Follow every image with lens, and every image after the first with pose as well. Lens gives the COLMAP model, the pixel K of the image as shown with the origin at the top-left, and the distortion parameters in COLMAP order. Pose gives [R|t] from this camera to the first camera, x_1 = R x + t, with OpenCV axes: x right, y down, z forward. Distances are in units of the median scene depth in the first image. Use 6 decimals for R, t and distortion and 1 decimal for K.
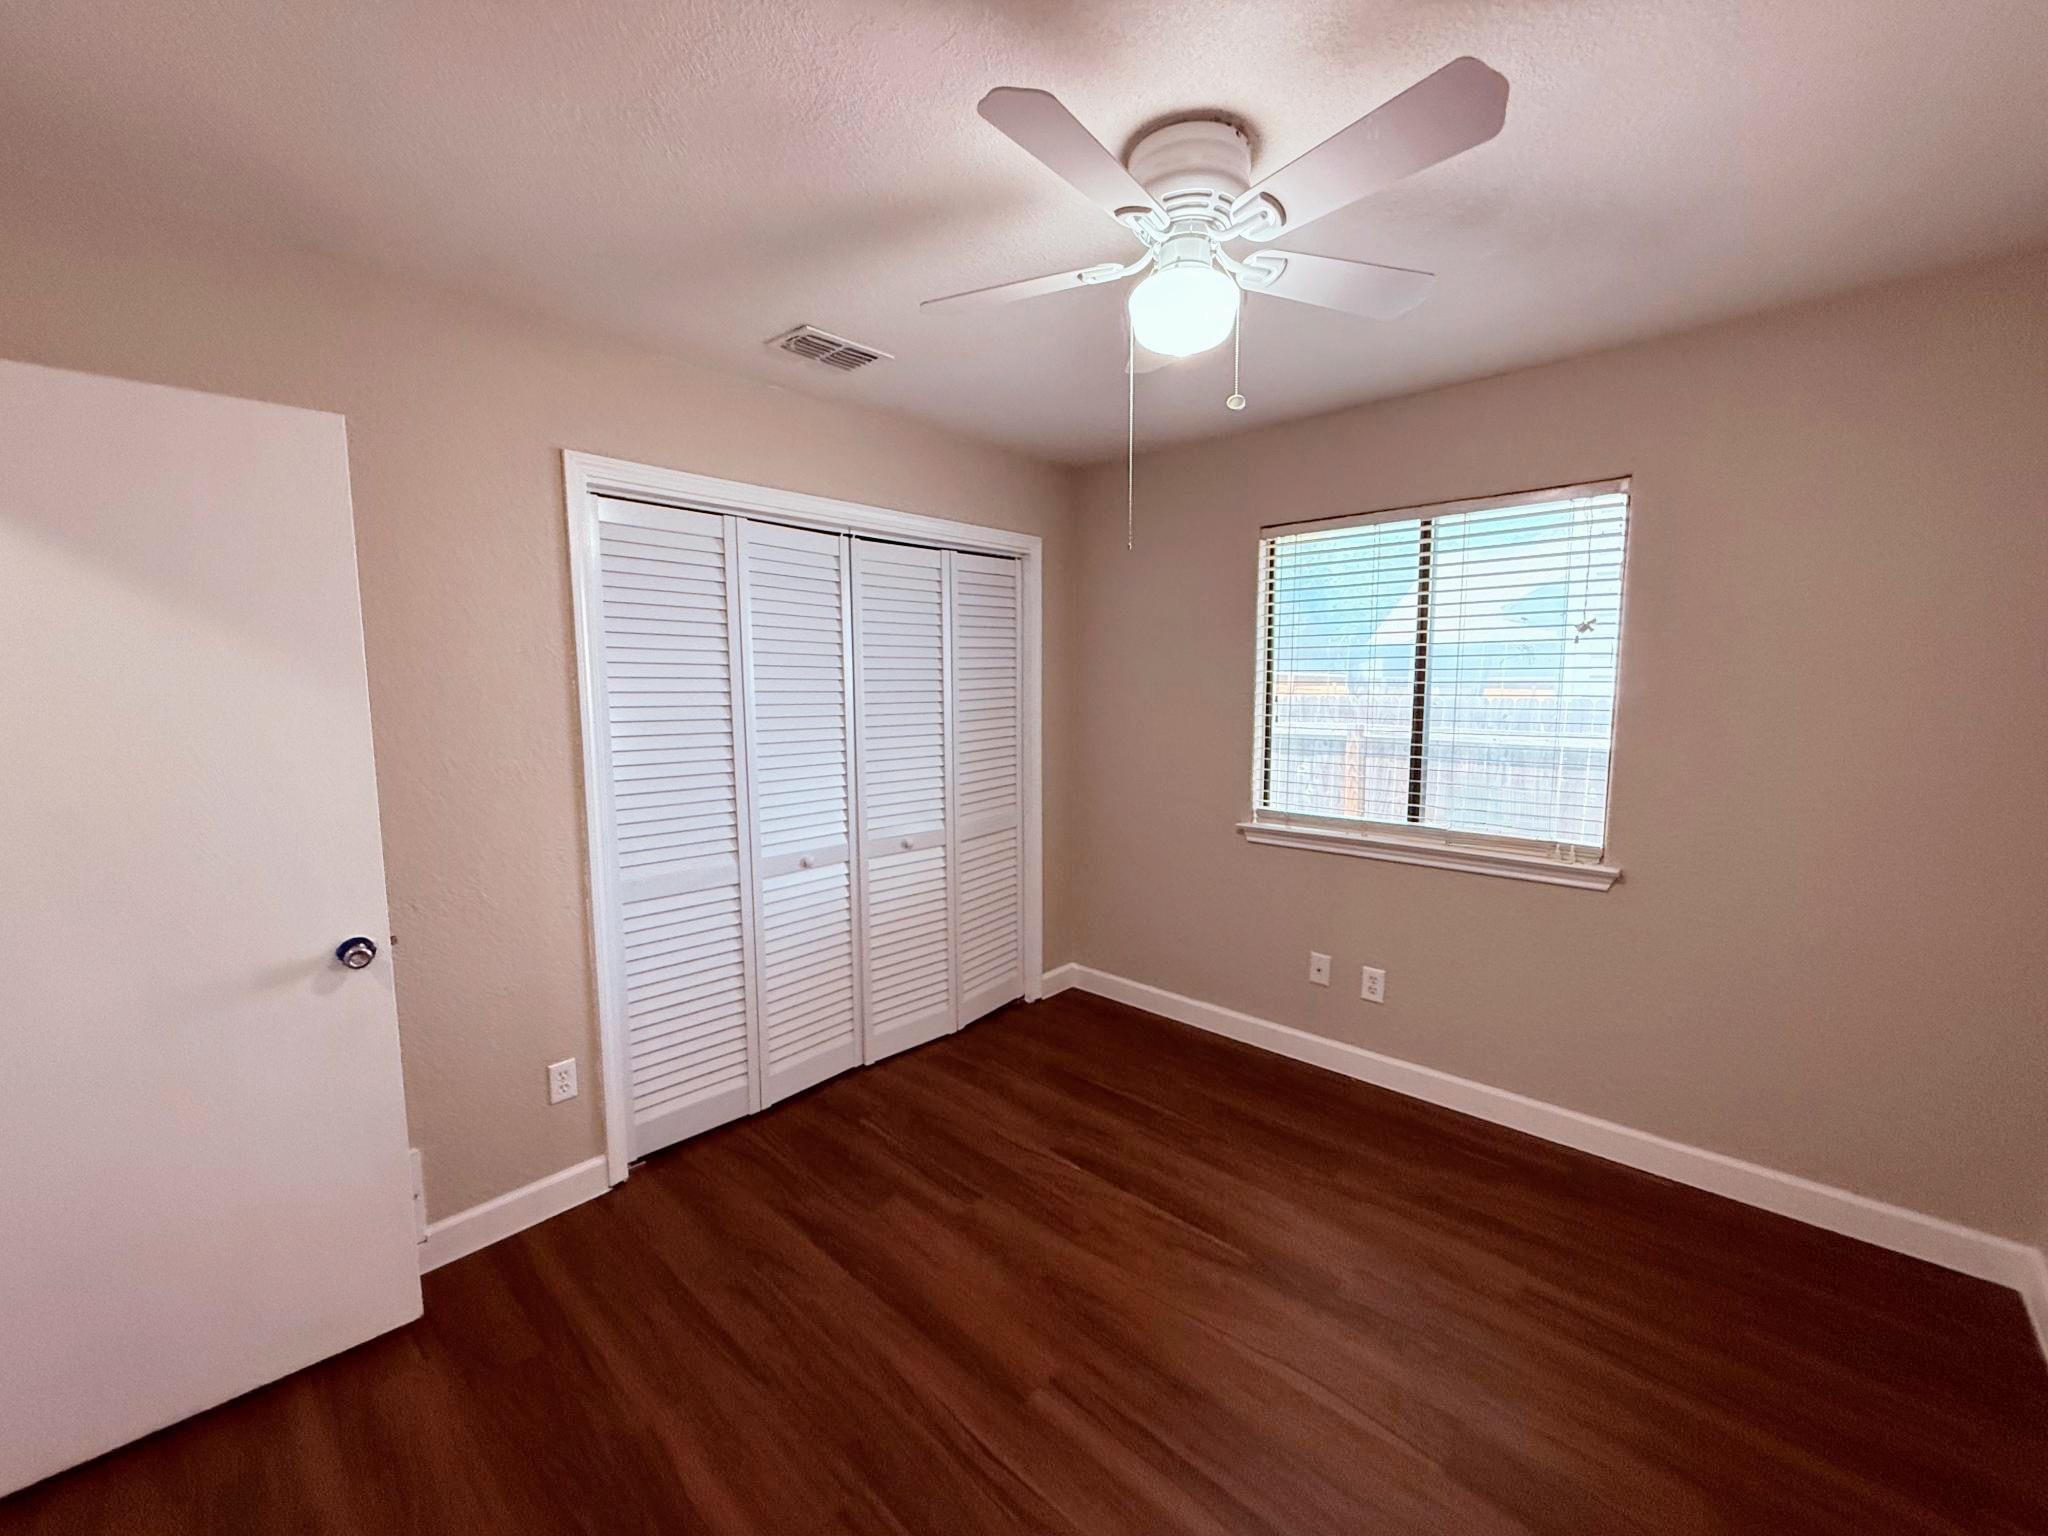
lens RADIAL K [[818.8, 0, 1015.4], [0, 818.8, 766.2], [0, 0, 1]] dist [-0.001329, 0.000686]
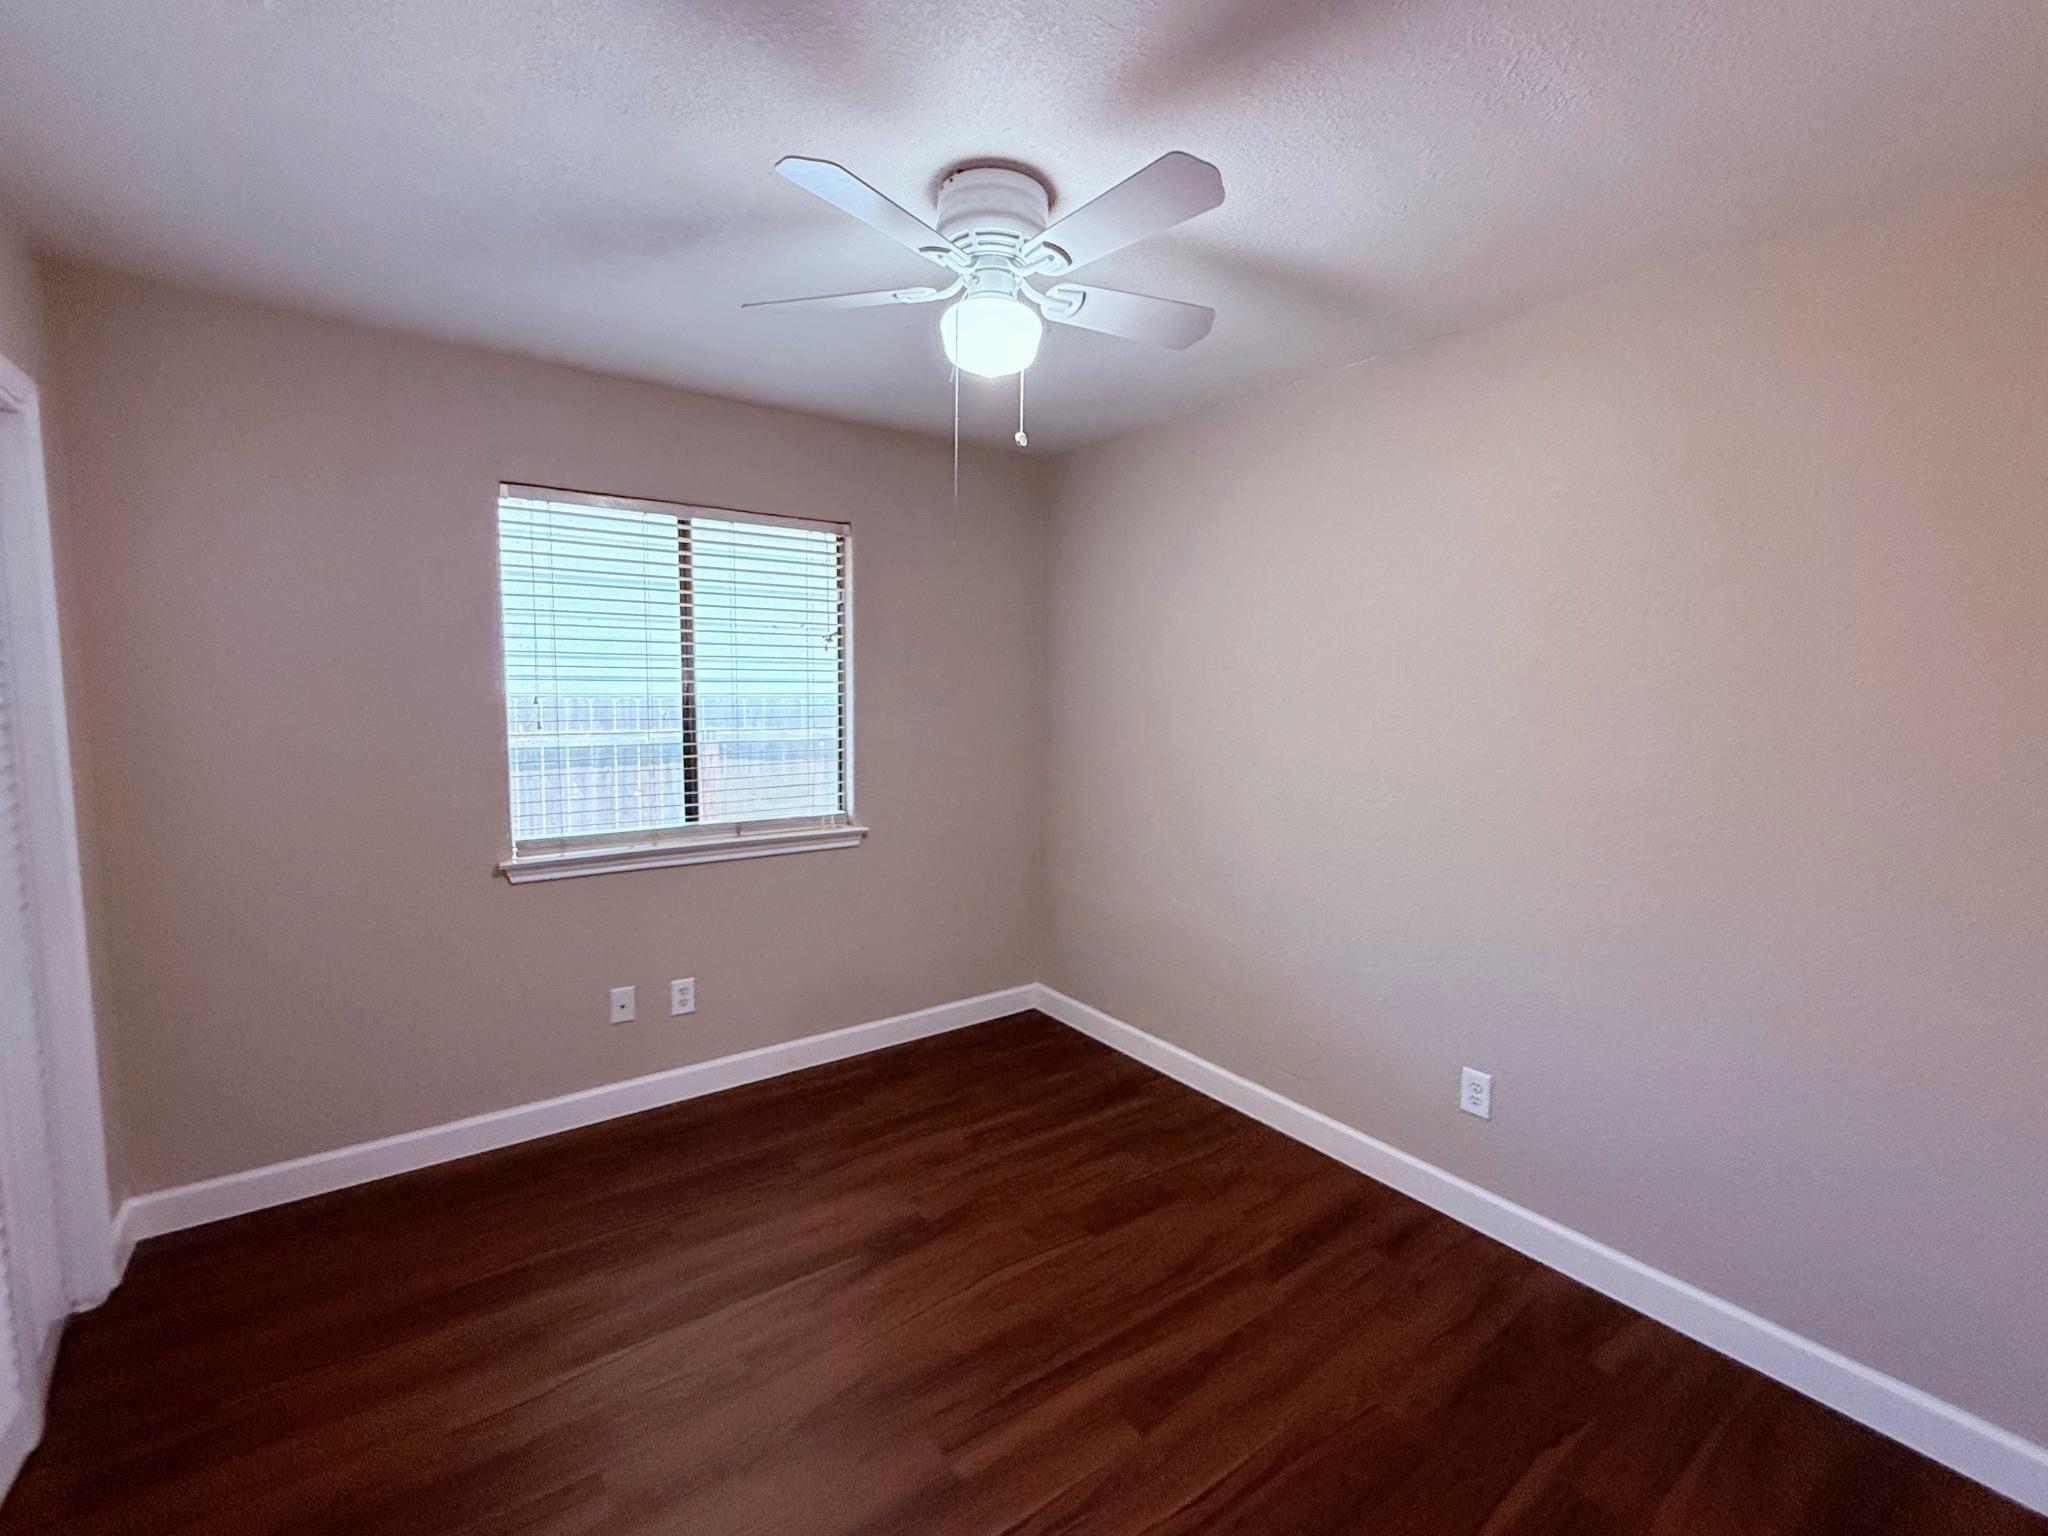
lens RADIAL K [[889.8, 0, 1028.1], [0, 889.8, 767.5], [0, 0, 1]] dist [0.000224, 0.000388]
pose [[0.184374, -0.087886, 0.978919, -0.496626], [0.090855, 0.993254, 0.072061, -0.038524], [-0.978648, 0.075653, 0.191115, 0.394446]]
